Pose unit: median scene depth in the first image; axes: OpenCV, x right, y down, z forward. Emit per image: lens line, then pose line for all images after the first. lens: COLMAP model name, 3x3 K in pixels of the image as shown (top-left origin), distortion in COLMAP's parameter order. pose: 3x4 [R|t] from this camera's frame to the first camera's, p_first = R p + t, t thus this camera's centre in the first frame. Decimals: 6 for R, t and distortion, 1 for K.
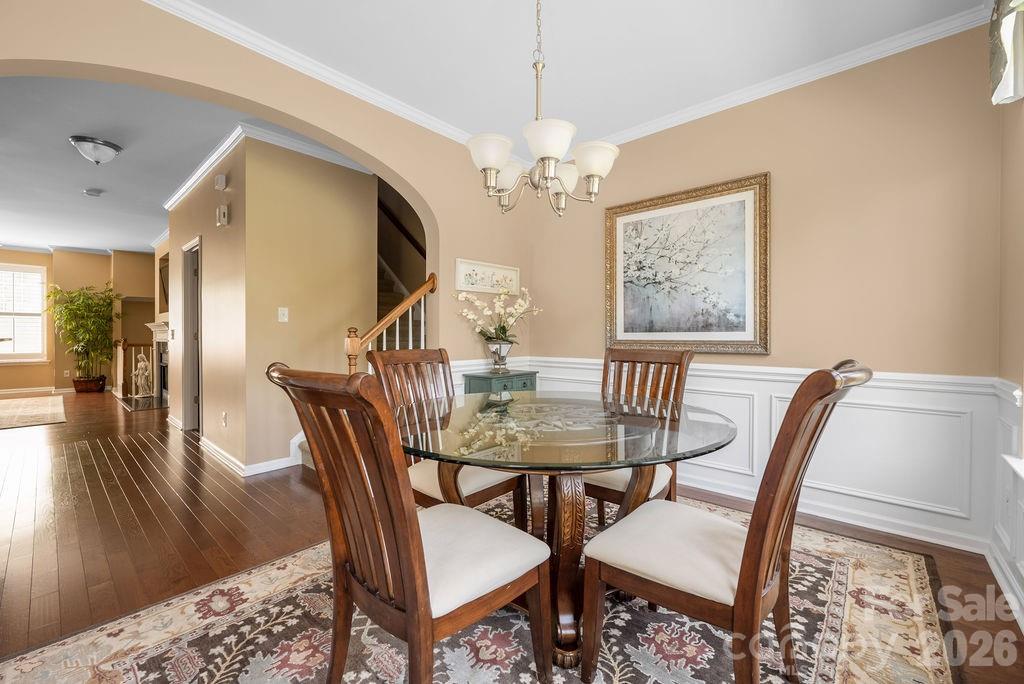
lens RADIAL K [[413.3, 0, 508.1], [0, 413.3, 340.7], [0, 0, 1]] dist [-0.002751, -0.000279]
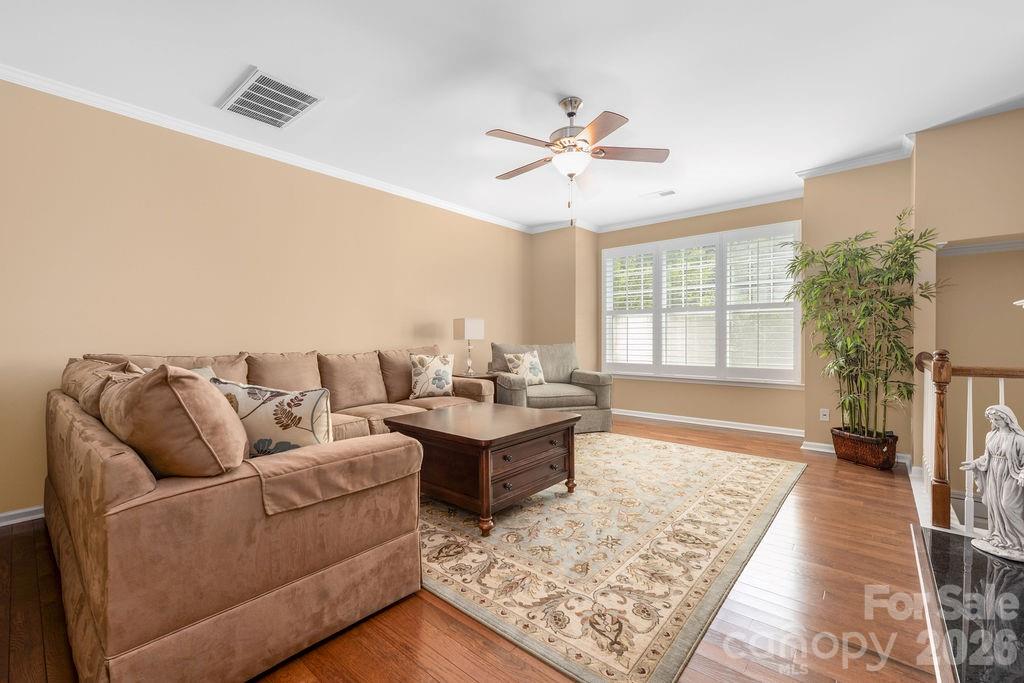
lens RADIAL K [[428.1, 0, 505.3], [0, 428.1, 344.1], [0, 0, 1]] dist [-0.000226, -0.000111]
pose [[0.014595, 0.008131, -0.999860, -0.546310], [-0.001648, 0.999966, 0.008108, -0.011528], [0.999892, 0.001529, 0.014608, 0.595540]]
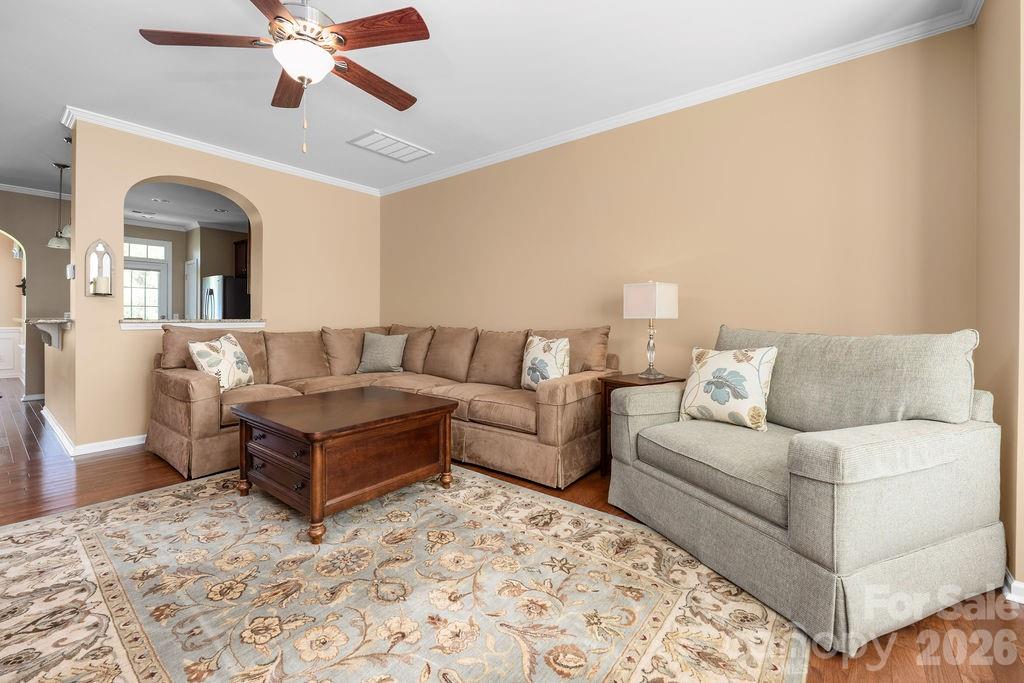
lens RADIAL K [[423.7, 0, 511.4], [0, 423.7, 312.7], [0, 0, 1]] dist [-0.000431, -0.000184]
pose [[-0.998386, -0.001232, -0.056784, -1.034723], [-0.001490, 0.999989, 0.004497, -0.020616], [0.056778, 0.004574, -0.998376, 0.930104]]
